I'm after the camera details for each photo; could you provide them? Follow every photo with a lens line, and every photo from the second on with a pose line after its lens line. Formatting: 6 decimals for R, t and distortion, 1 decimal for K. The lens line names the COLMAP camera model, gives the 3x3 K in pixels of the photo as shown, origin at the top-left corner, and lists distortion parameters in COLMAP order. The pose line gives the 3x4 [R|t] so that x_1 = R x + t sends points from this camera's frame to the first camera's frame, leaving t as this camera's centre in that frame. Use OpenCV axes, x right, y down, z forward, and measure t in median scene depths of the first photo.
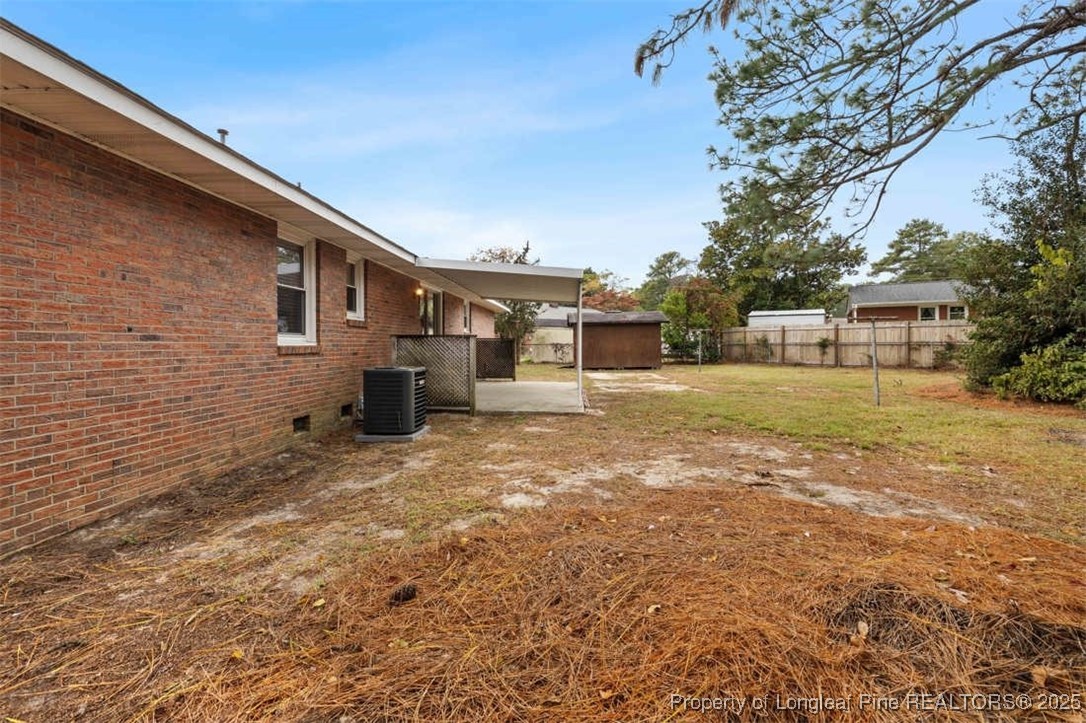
lens RADIAL K [[457.5, 0, 552.9], [0, 457.5, 349.9], [0, 0, 1]] dist [0.004839, -0.000136]
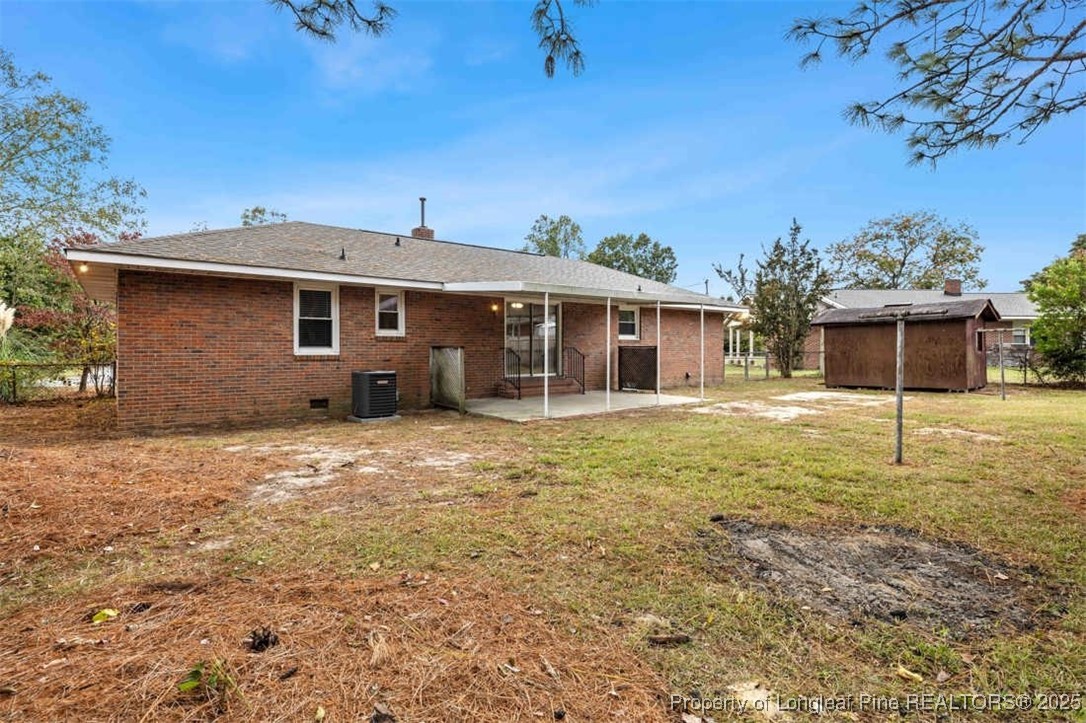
lens RADIAL K [[532.9, 0, 546.9], [0, 532.9, 356.5], [0, 0, 1]] dist [0.006472, 0.000188]
pose [[0.657002, 0.005104, -0.753872, 0.404021], [-0.007033, 0.999975, 0.000641, -0.003021], [0.753856, 0.004881, 0.657022, 0.109432]]
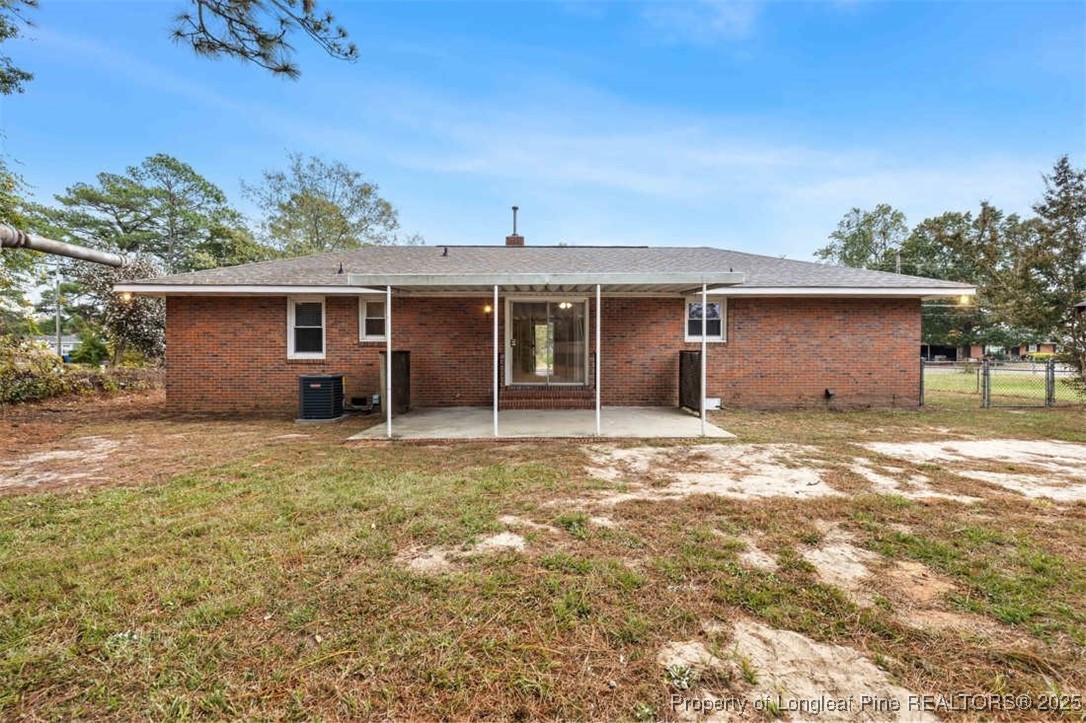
lens RADIAL K [[457.5, 0, 541.1], [0, 457.5, 364.6], [0, 0, 1]] dist [0.004839, -0.000136]
pose [[0.062714, 0.017588, -0.997877, 0.386052], [-0.015286, 0.999744, 0.016660, -0.009355], [0.997914, 0.014209, 0.062966, 0.529854]]
